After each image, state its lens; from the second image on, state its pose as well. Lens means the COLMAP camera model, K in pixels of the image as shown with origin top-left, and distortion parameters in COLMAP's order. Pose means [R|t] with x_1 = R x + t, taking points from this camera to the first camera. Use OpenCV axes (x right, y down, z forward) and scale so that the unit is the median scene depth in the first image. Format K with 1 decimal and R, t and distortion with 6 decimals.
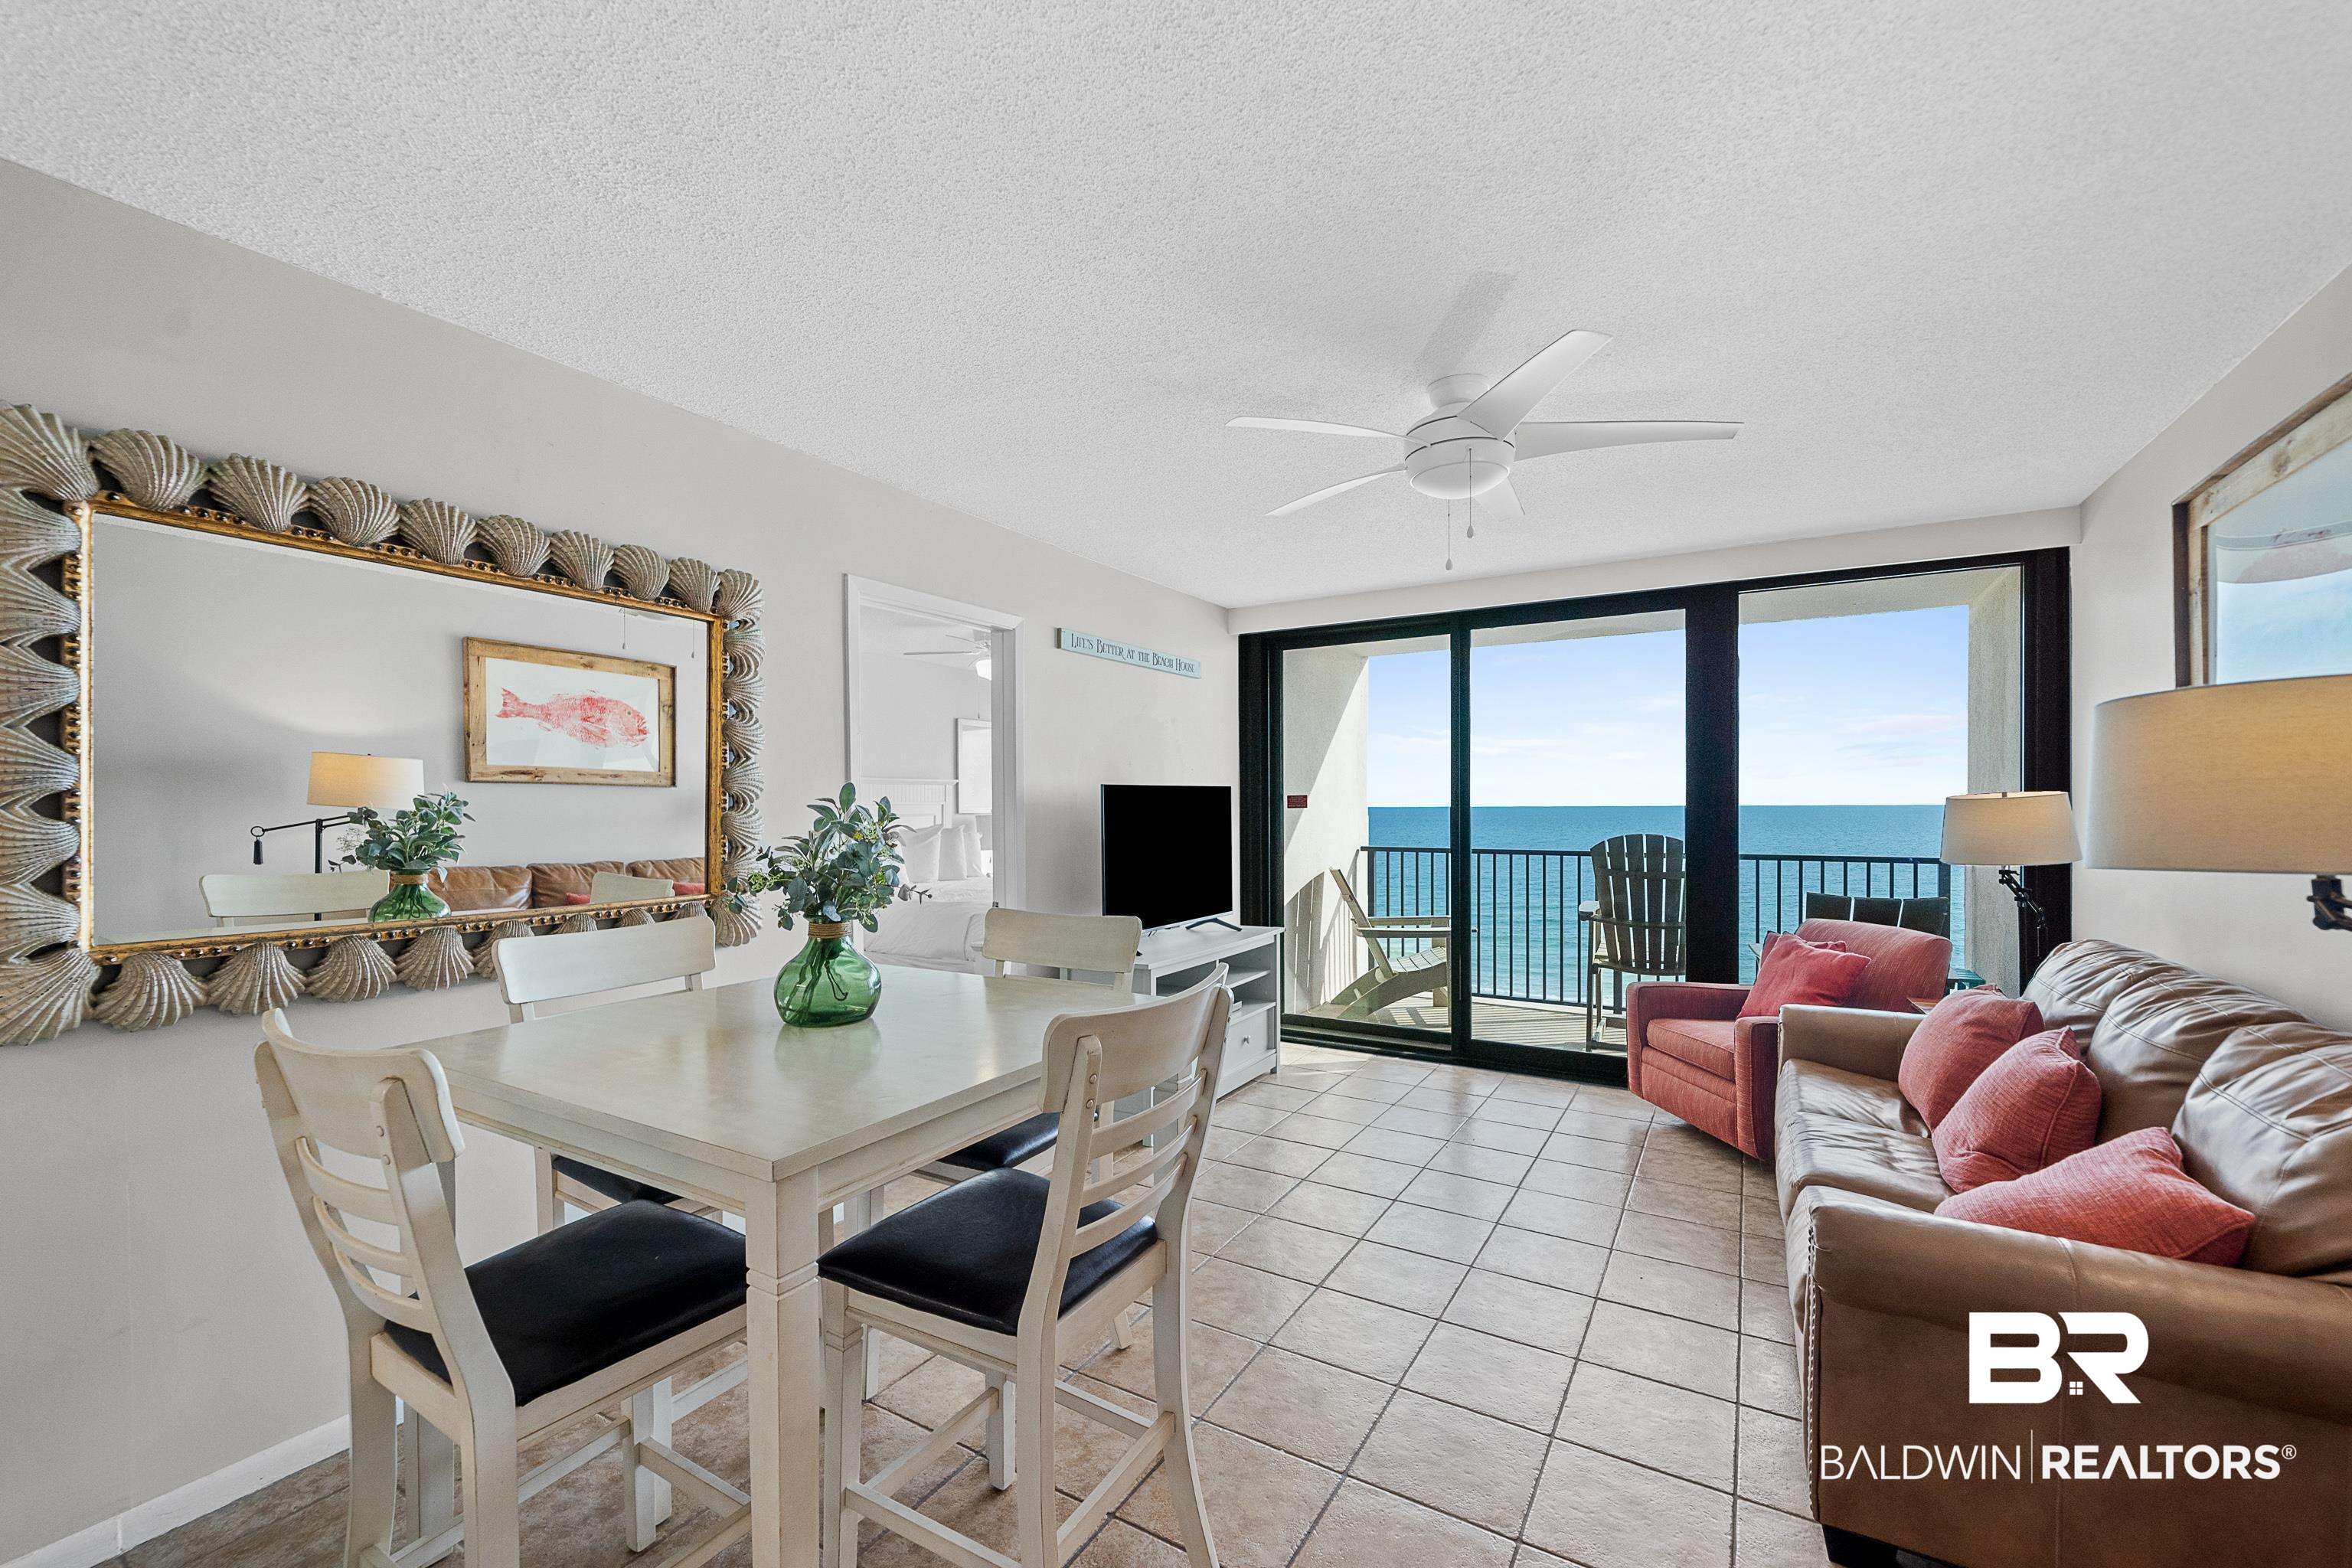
lens RADIAL K [[942.2, 0, 1161.0], [0, 942.2, 811.1], [0, 0, 1]] dist [0.000310, 0.000646]
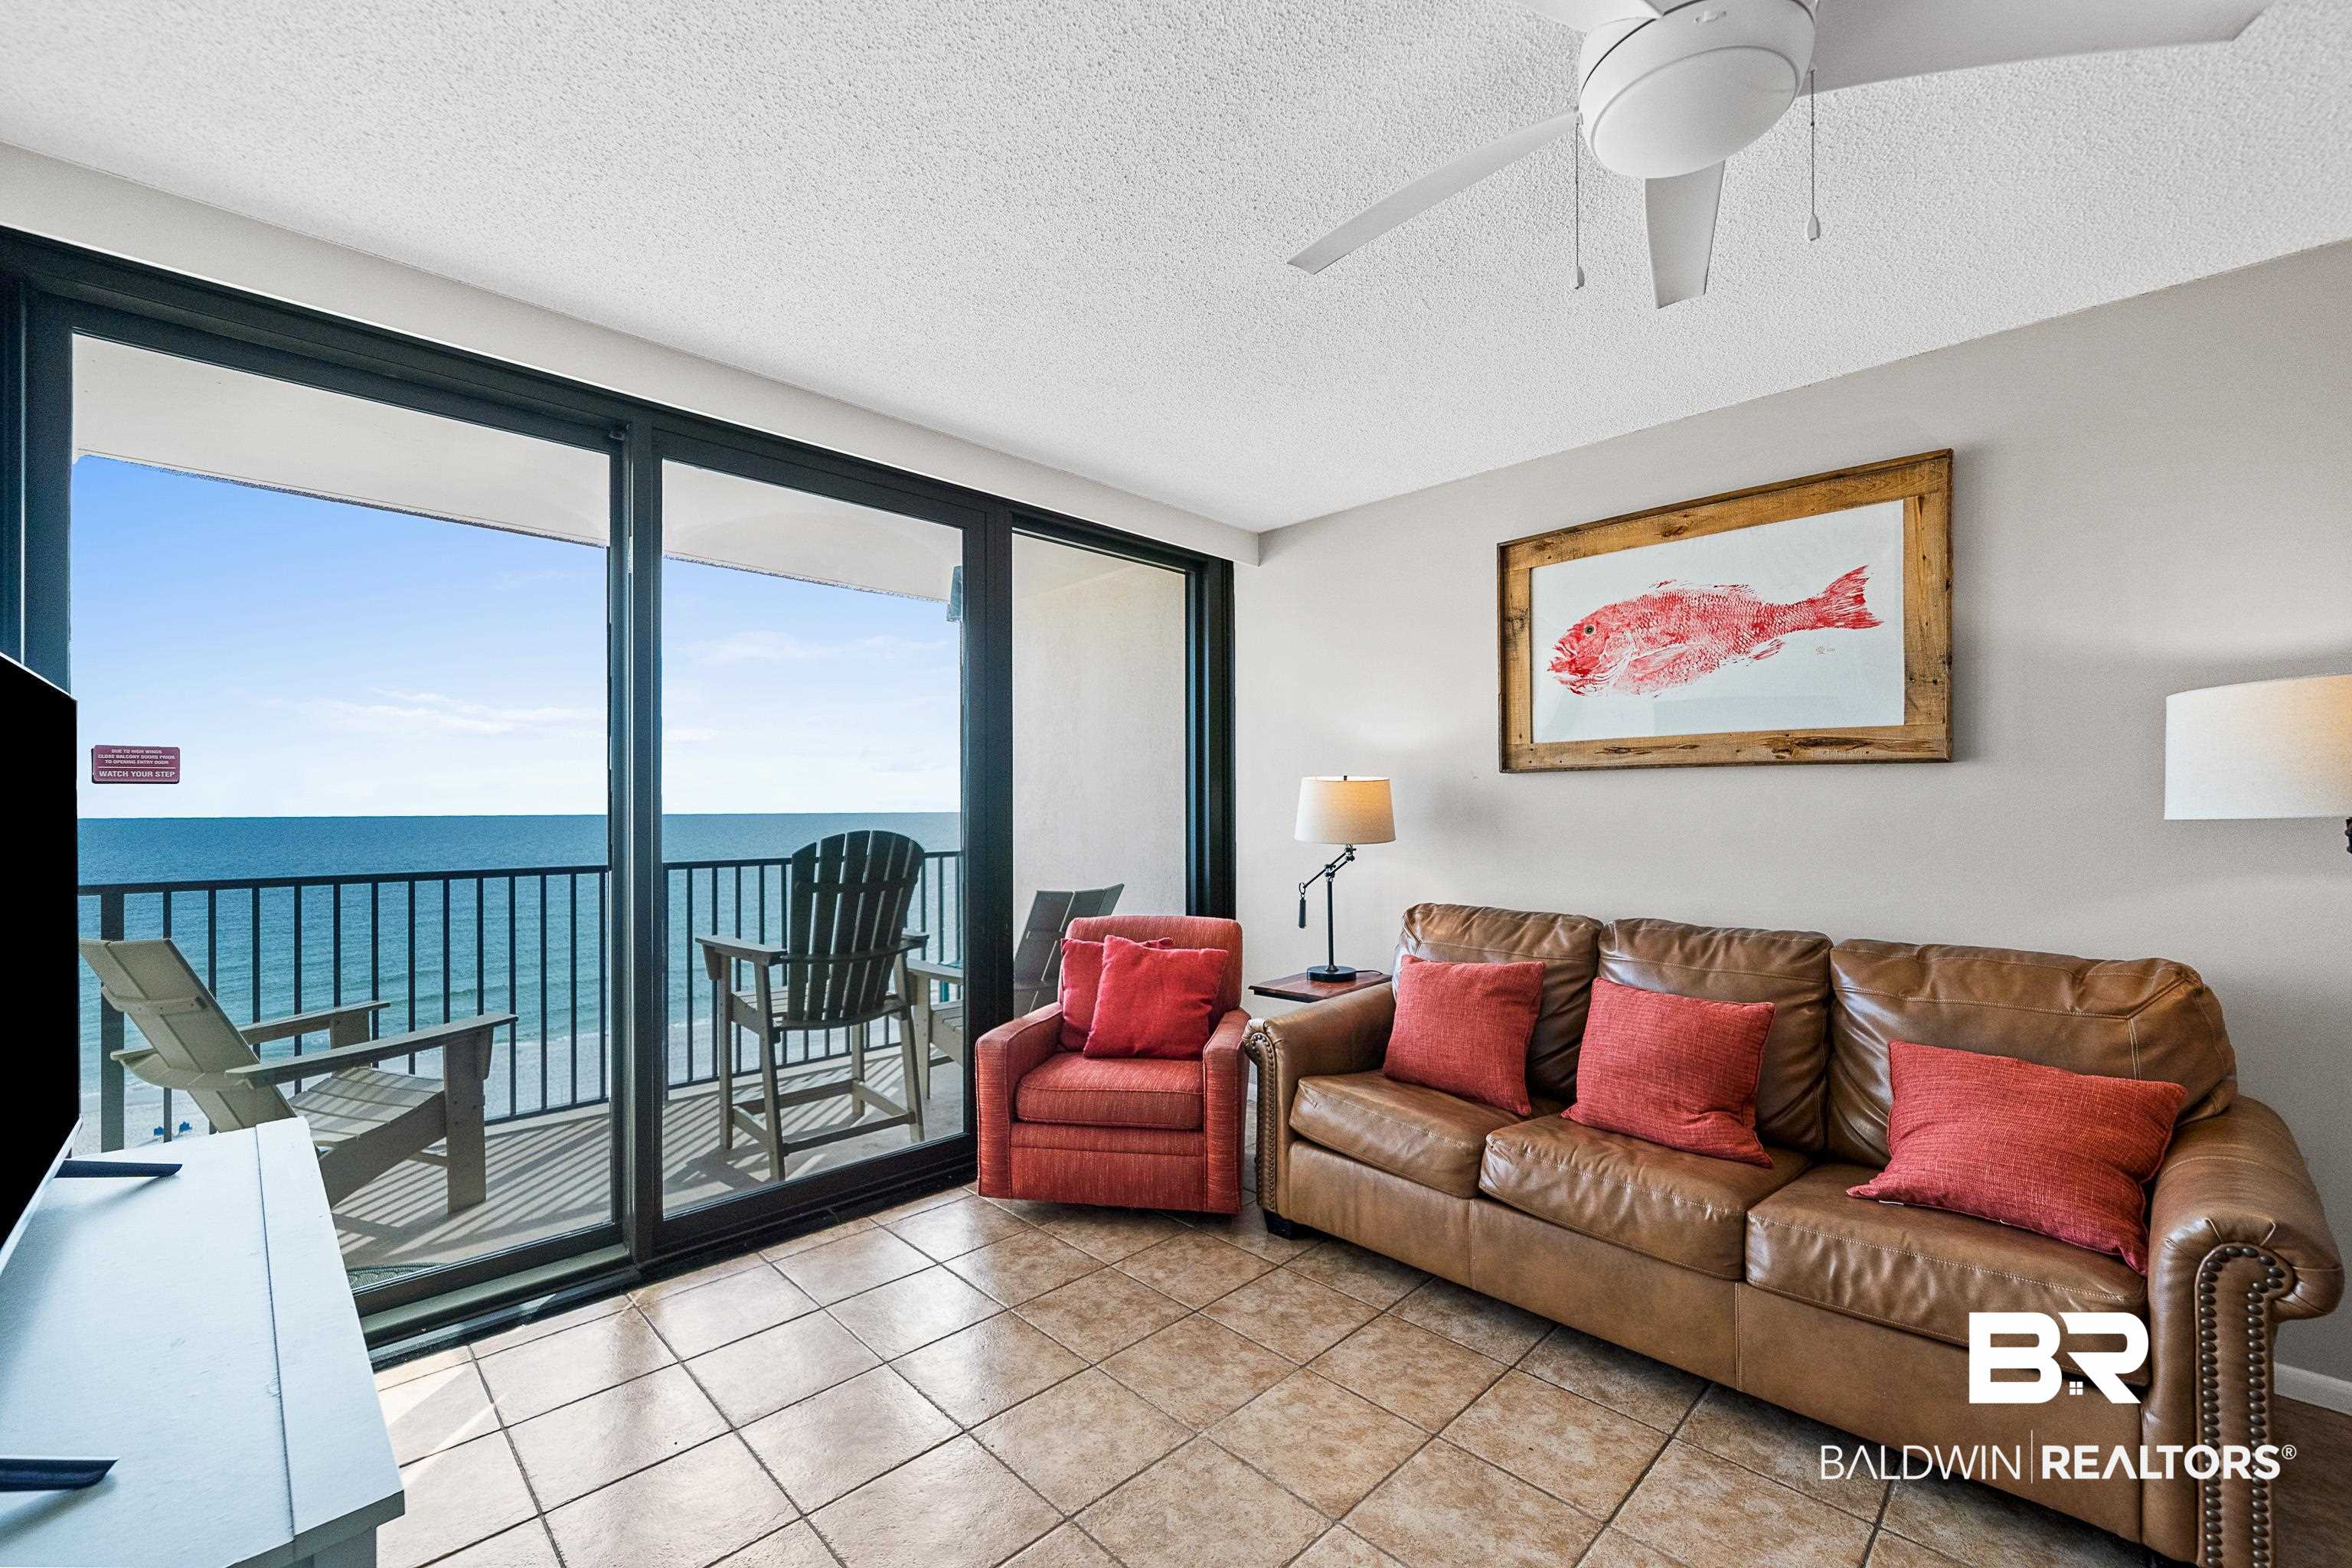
lens RADIAL K [[942.2, 0, 1143.5], [0, 942.2, 805.1], [0, 0, 1]] dist [0.000310, 0.000646]
pose [[0.243461, 0.005929, 0.969893, -0.130287], [0.007758, 0.999937, -0.008060, 0.012898], [-0.969880, 0.009486, 0.243400, 0.610675]]
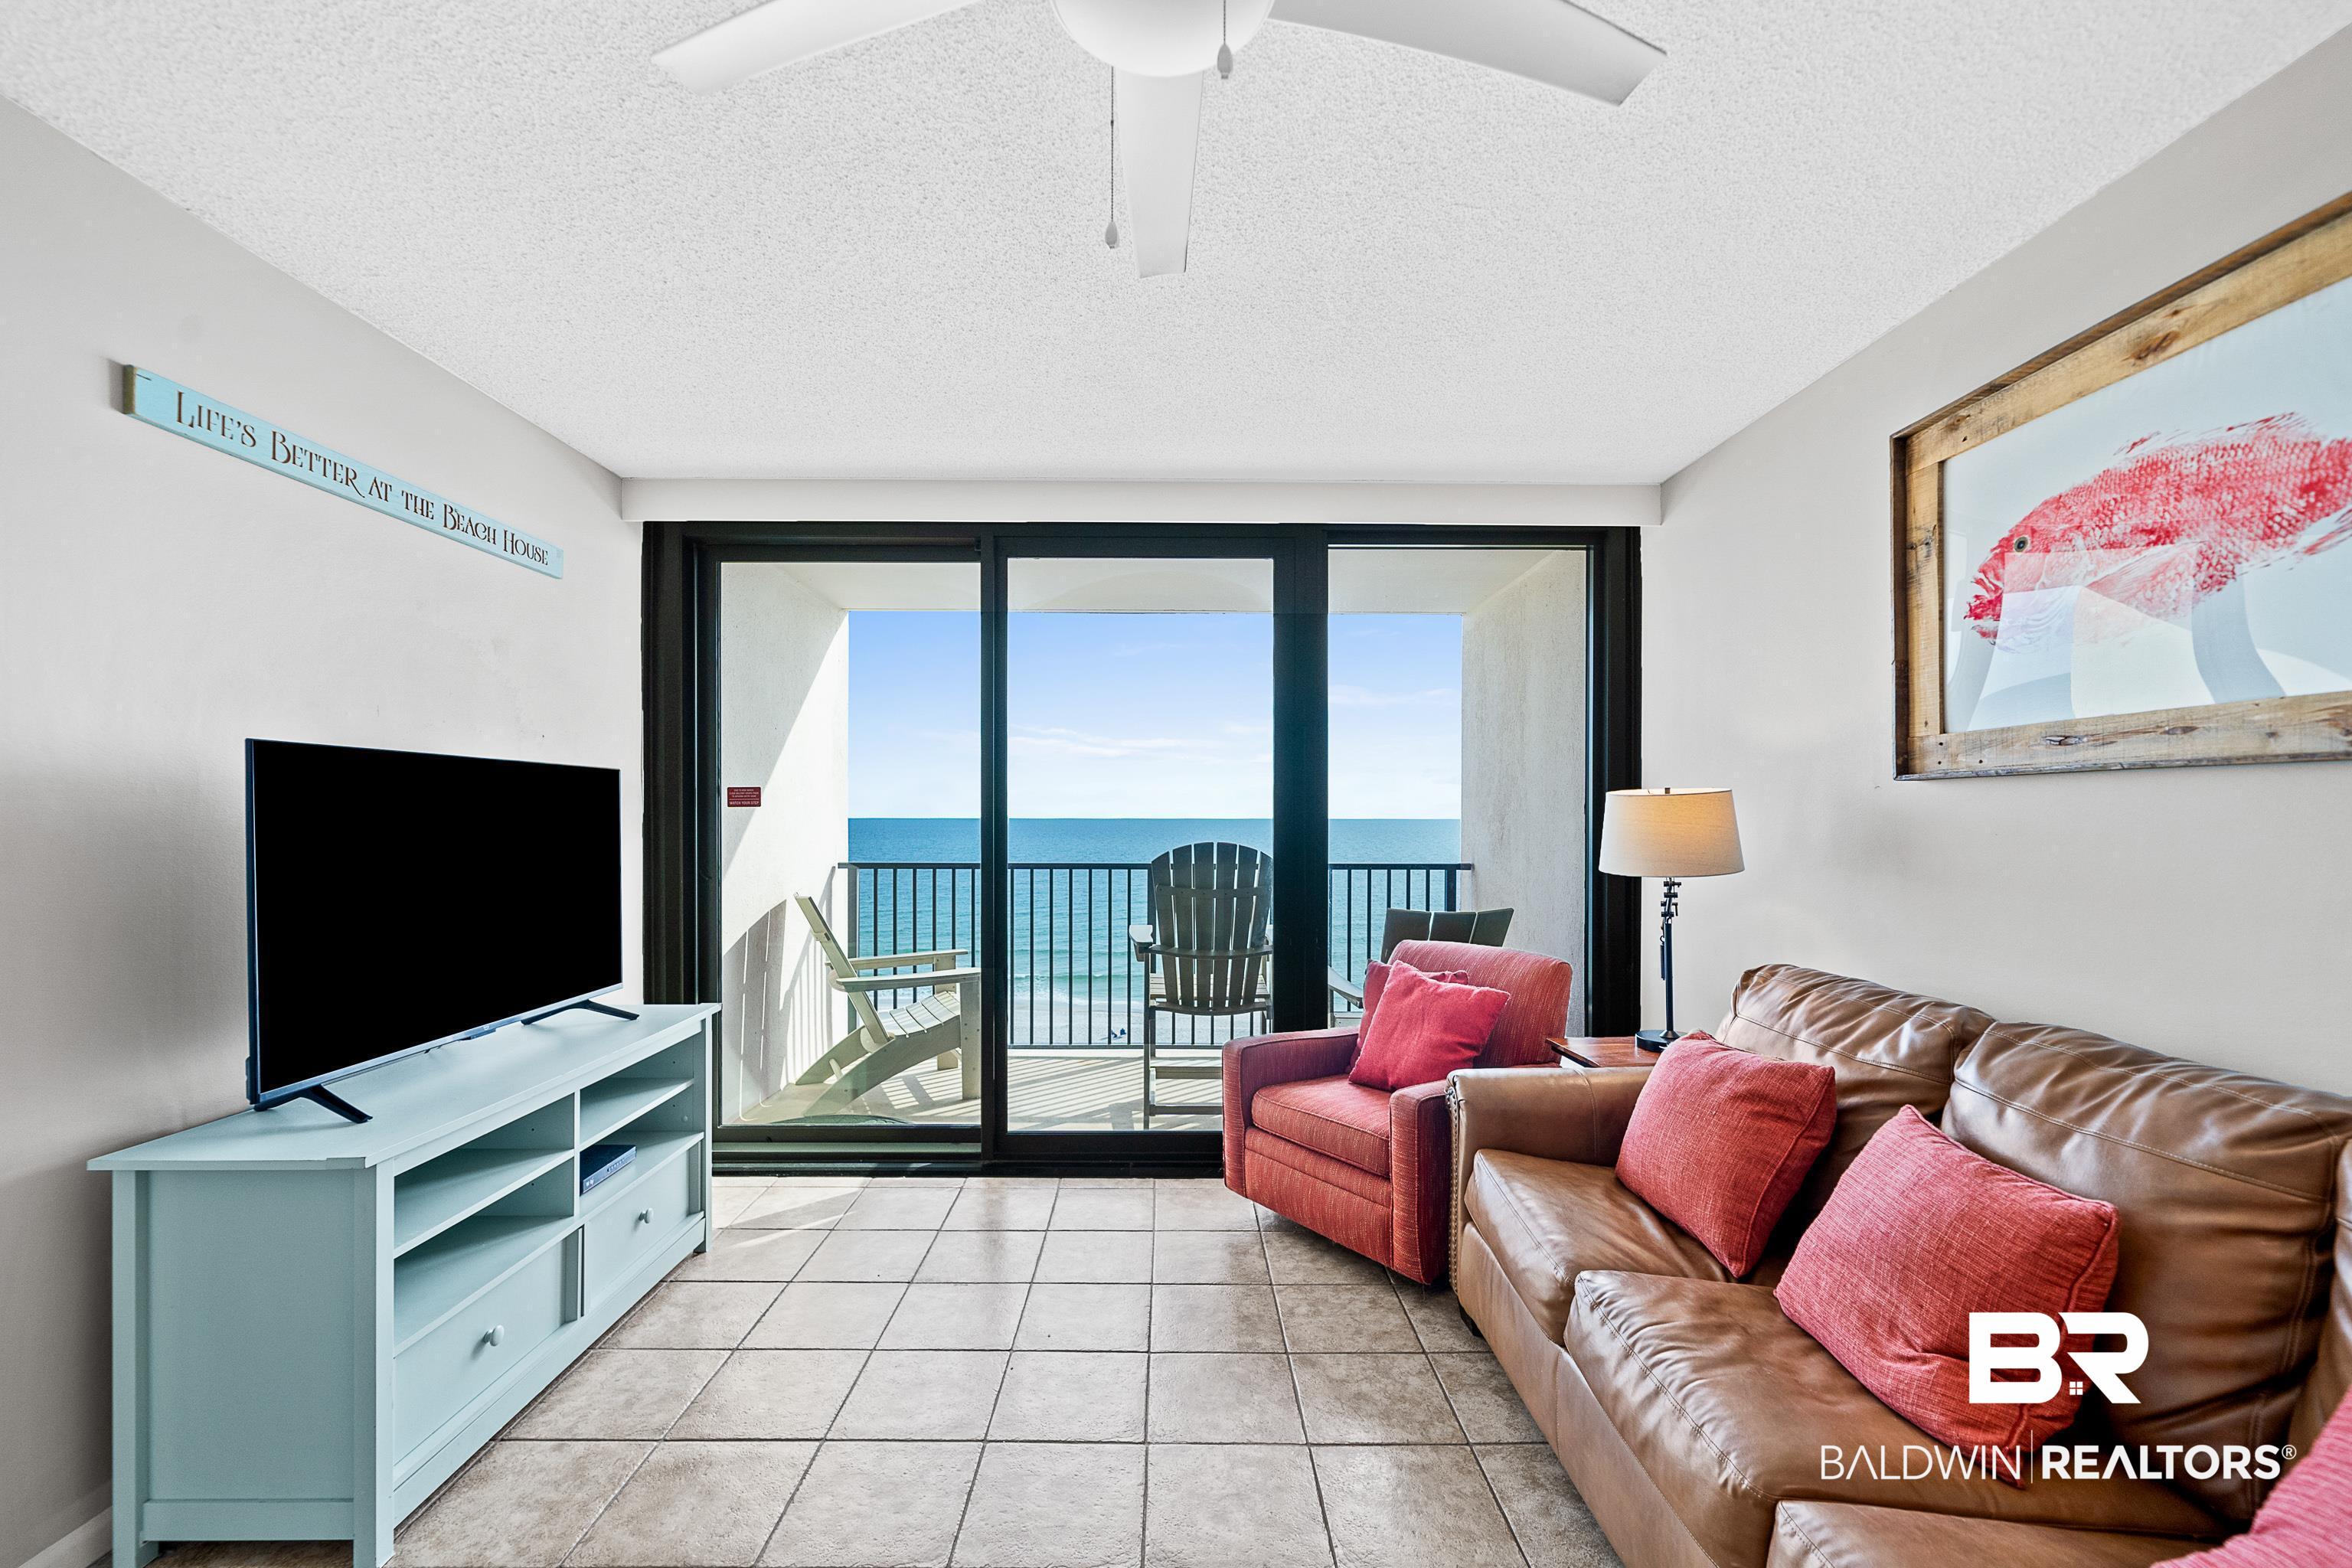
lens RADIAL K [[942.2, 0, 1164.2], [0, 942.2, 815.5], [0, 0, 1]] dist [0.000310, 0.000646]
pose [[0.846493, 0.003723, 0.532387, 0.049987], [-0.001498, 0.999988, -0.004610, 0.005950], [-0.532398, 0.003105, 0.846489, 0.338889]]
